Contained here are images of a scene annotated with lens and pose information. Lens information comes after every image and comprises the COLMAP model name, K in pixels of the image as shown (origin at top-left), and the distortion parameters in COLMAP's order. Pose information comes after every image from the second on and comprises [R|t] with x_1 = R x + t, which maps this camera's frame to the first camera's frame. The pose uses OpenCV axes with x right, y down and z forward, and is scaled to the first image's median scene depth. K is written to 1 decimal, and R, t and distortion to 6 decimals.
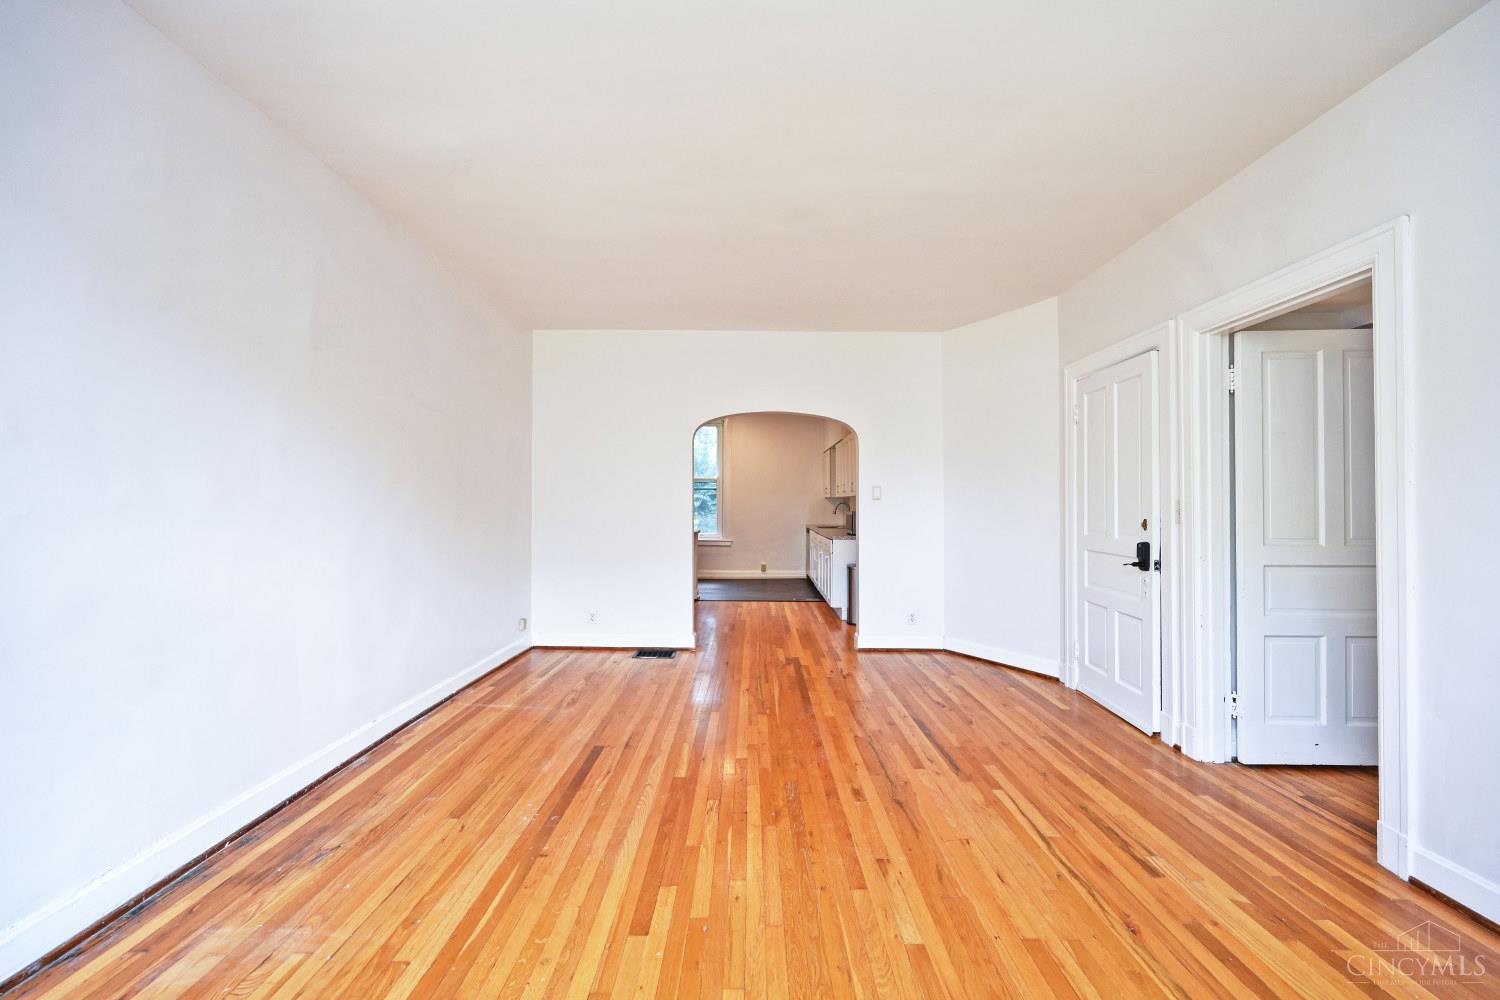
lens RADIAL K [[617.8, 0, 755.1], [0, 617.8, 499.1], [0, 0, 1]] dist [-0.001344, 0.000213]
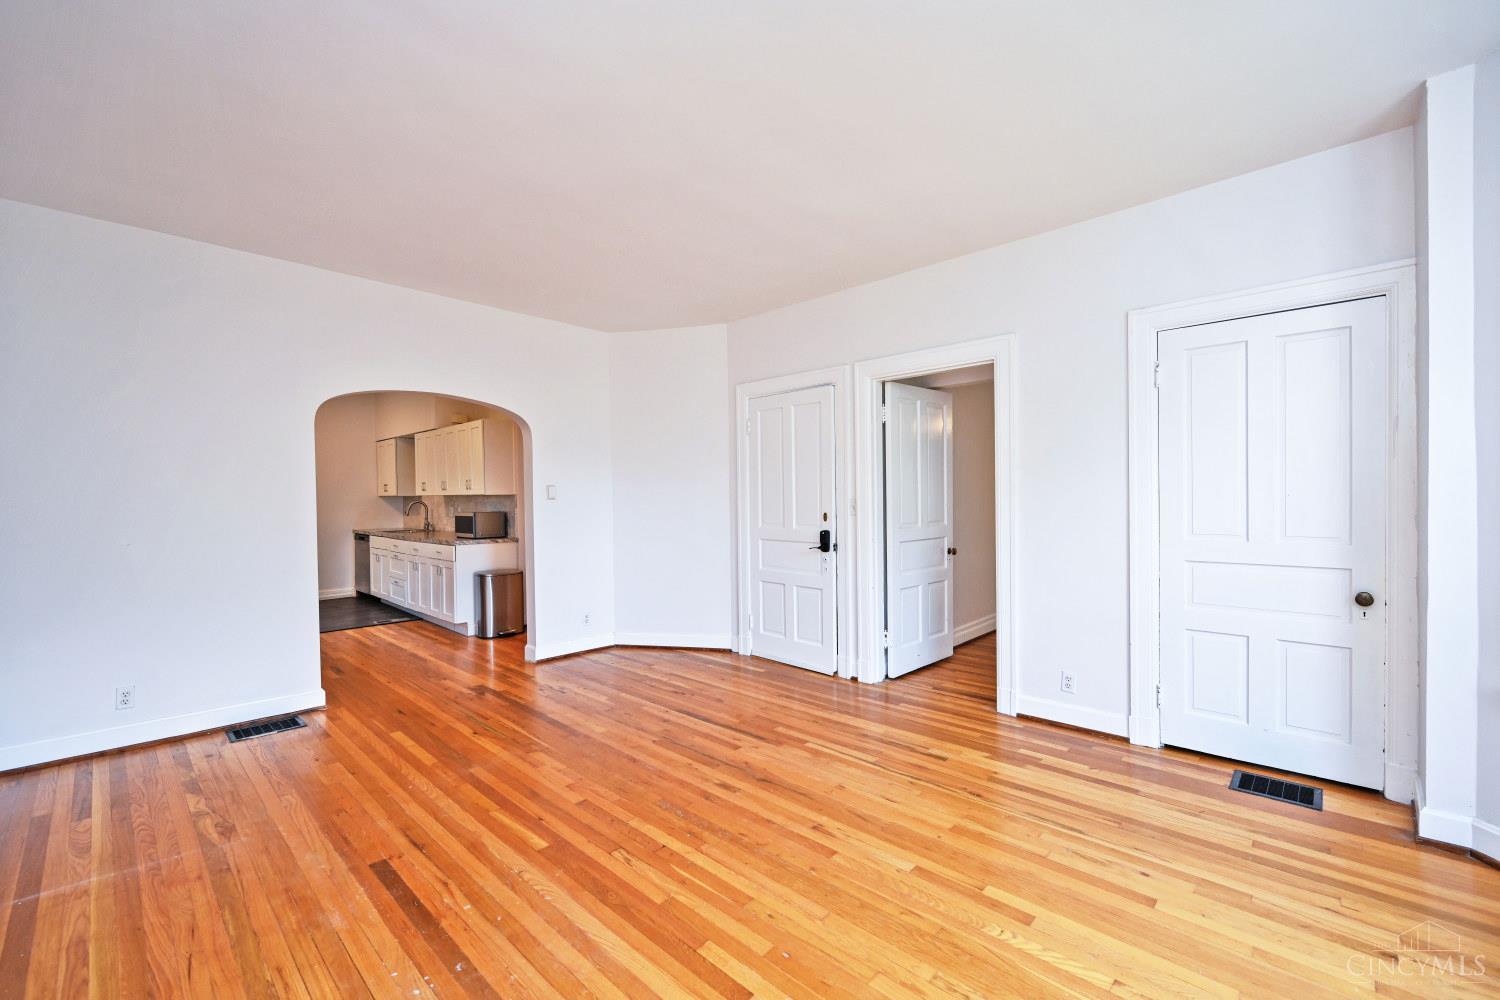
lens RADIAL K [[617.8, 0, 753.3], [0, 617.8, 500.0], [0, 0, 1]] dist [-0.001344, 0.000213]
pose [[0.687920, -0.013895, 0.725653, -0.479805], [0.007387, 0.999899, 0.012143, -0.013283], [-0.725749, -0.002993, 0.687953, 0.226992]]
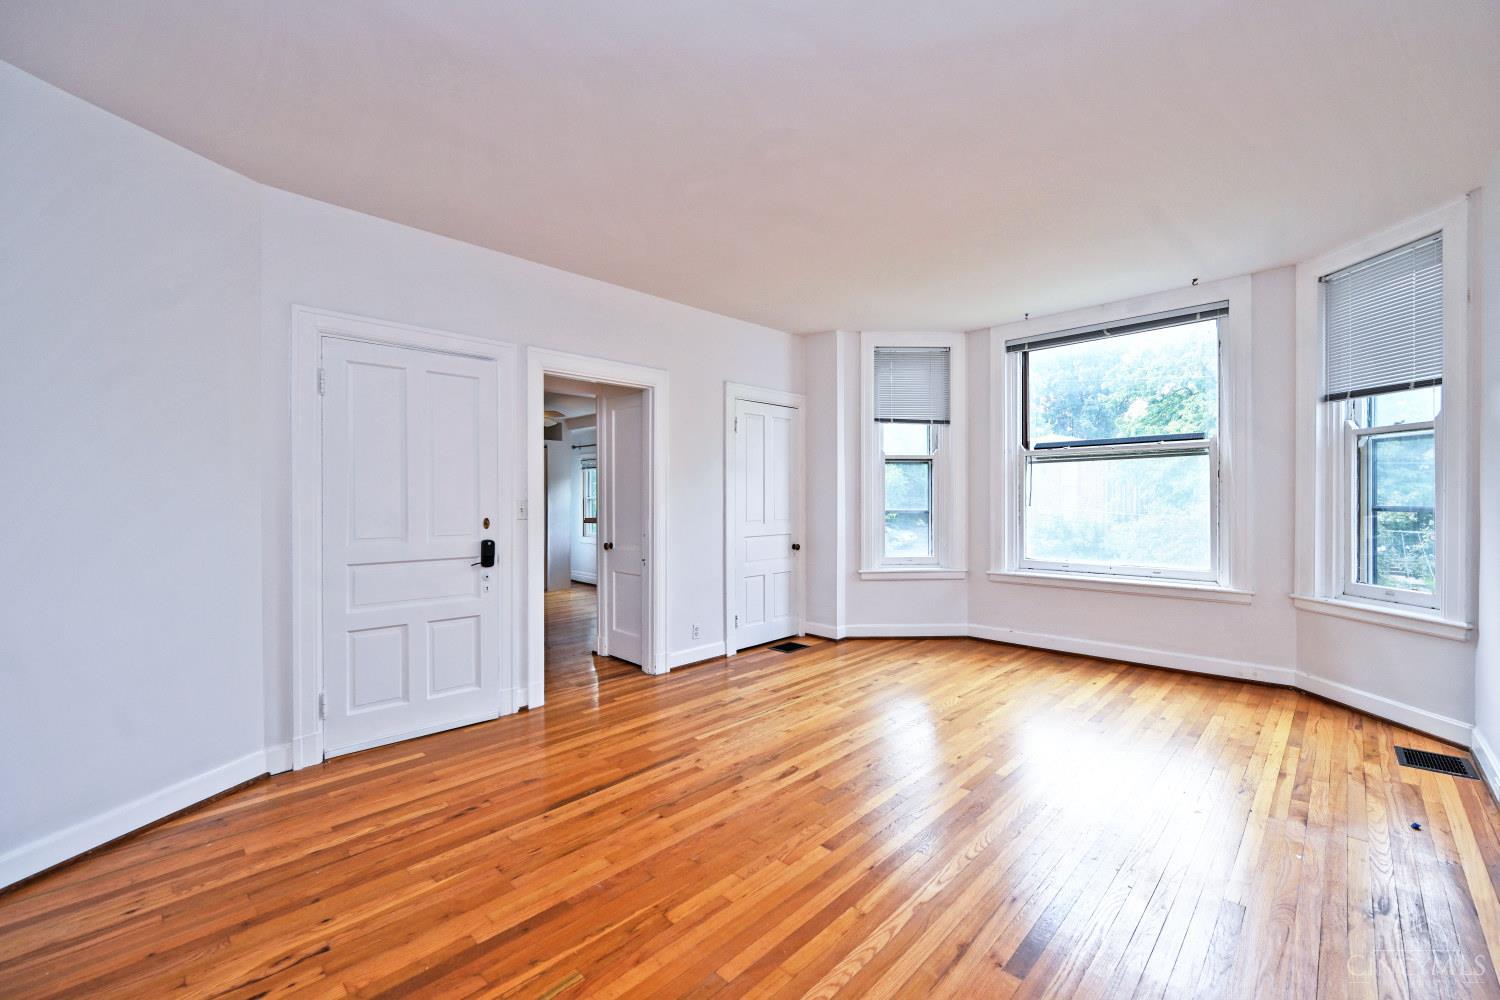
lens RADIAL K [[617.8, 0, 754.6], [0, 617.8, 500.2], [0, 0, 1]] dist [-0.001344, 0.000213]
pose [[-0.715796, -0.002847, 0.698304, -0.480161], [-0.003030, 0.999995, 0.000971, -0.000767], [-0.698303, -0.001421, -0.715801, 1.597017]]
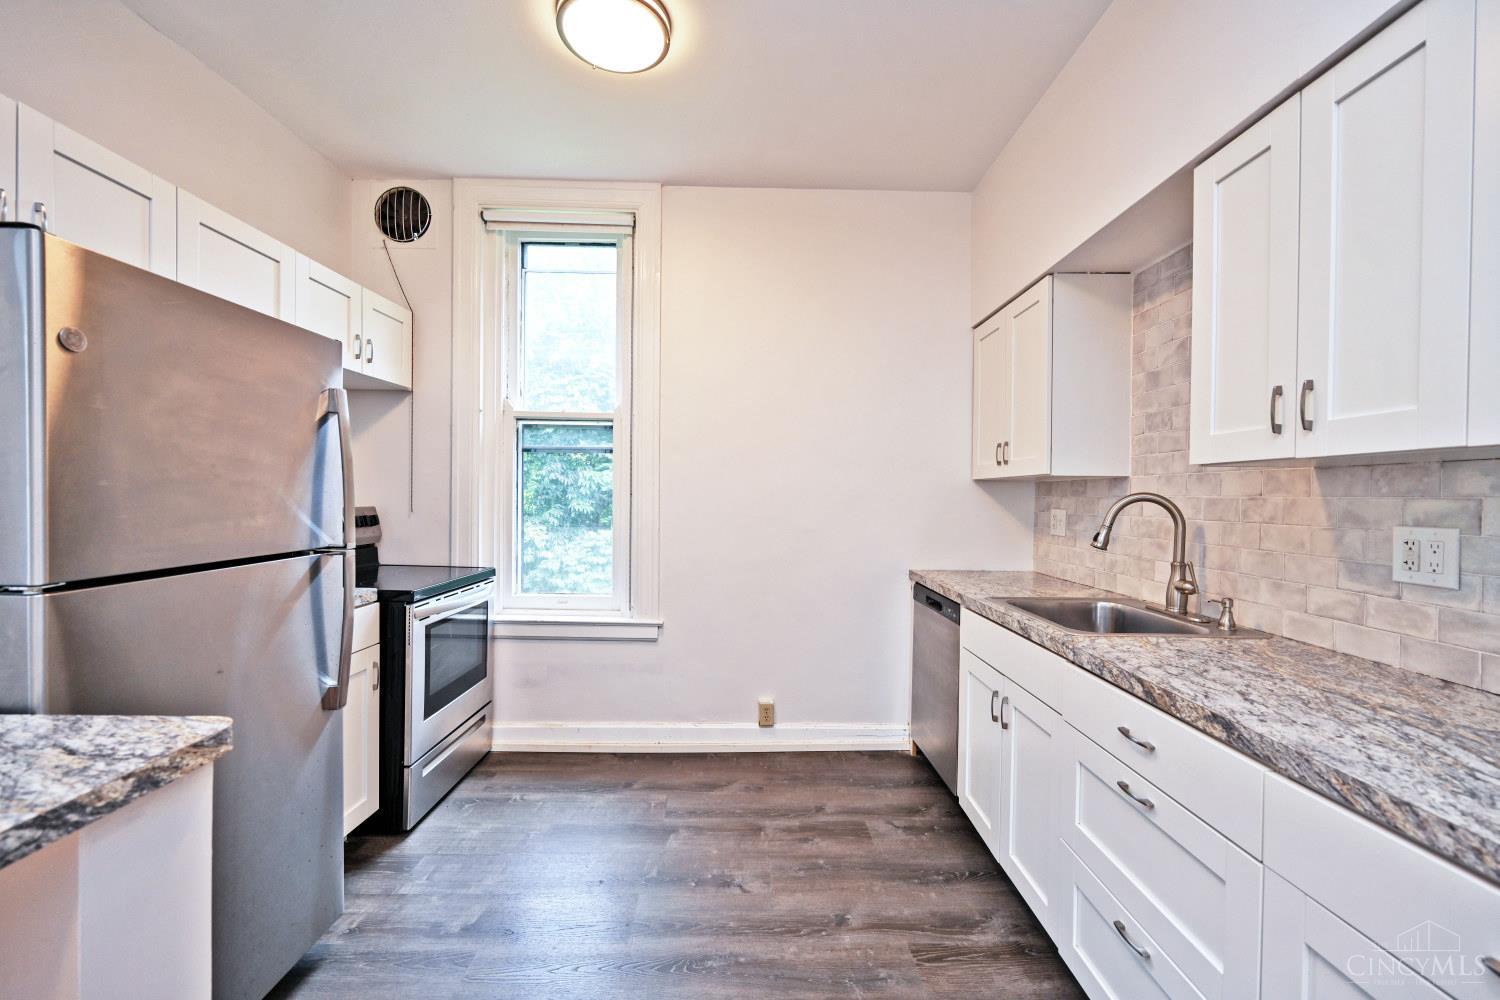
lens RADIAL K [[617.8, 0, 750.7], [0, 617.8, 502.4], [0, 0, 1]] dist [-0.001344, 0.000213]
pose [[0.999930, 0.009971, 0.006370, 0.011279], [-0.010074, 0.999818, 0.016226, 0.015334], [-0.006207, -0.016289, 0.999848, 2.379050]]
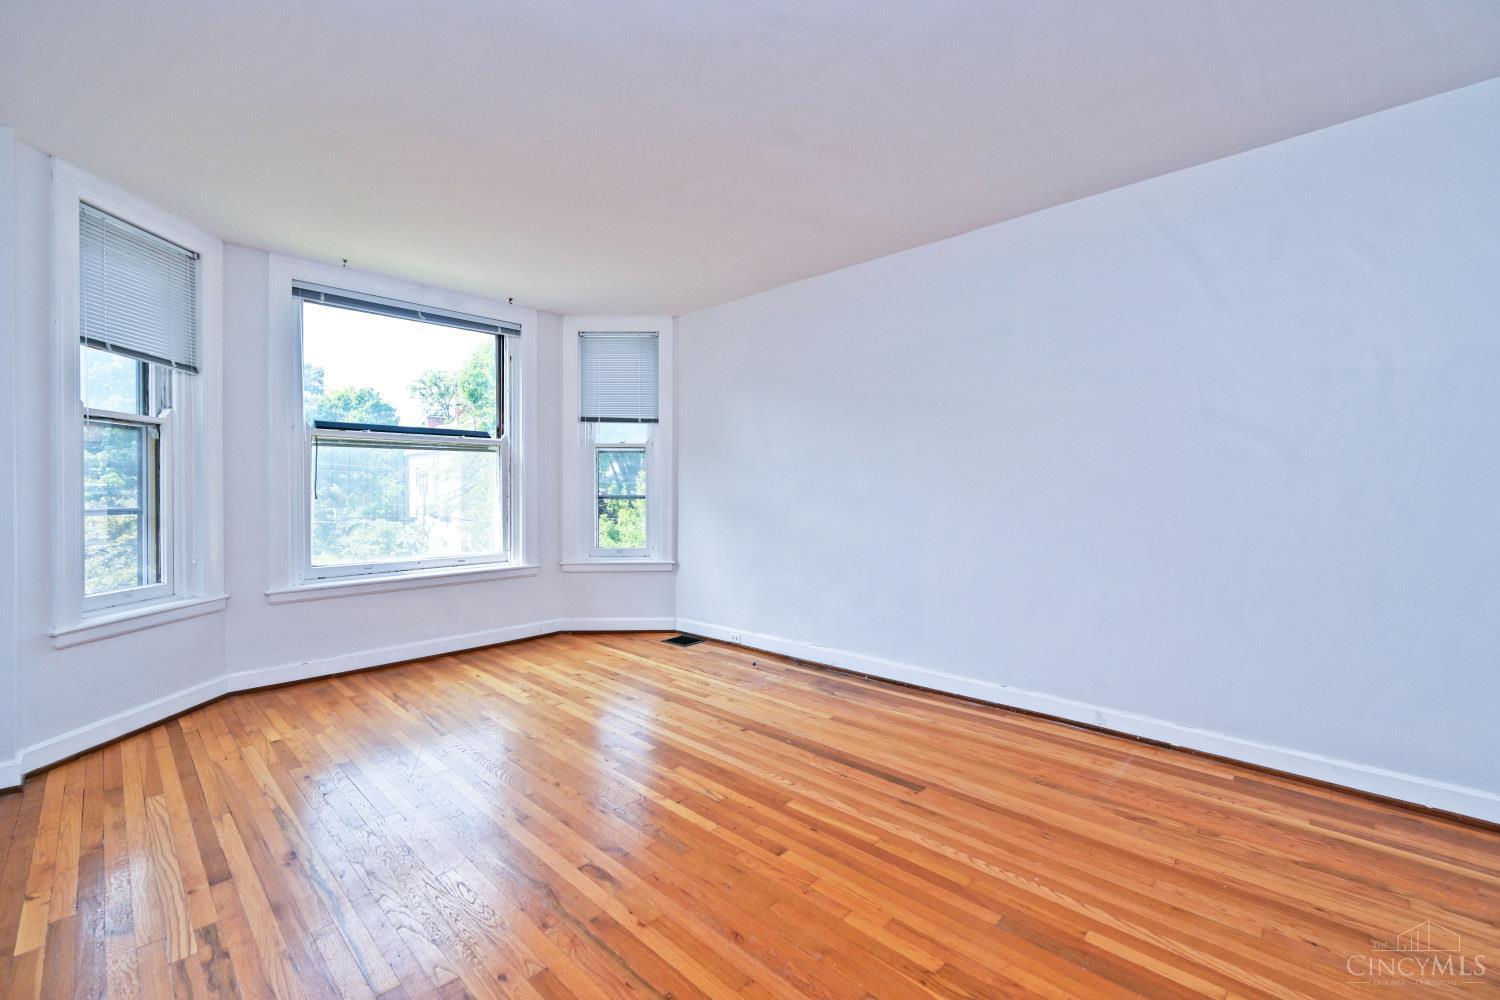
lens RADIAL K [[617.8, 0, 757.8], [0, 617.8, 497.7], [0, 0, 1]] dist [-0.001344, 0.000213]
pose [[-0.686008, 0.005563, -0.727573, 0.510211], [0.004454, 0.999984, 0.003446, 0.011142], [0.727581, -0.000877, -0.686022, 1.465073]]
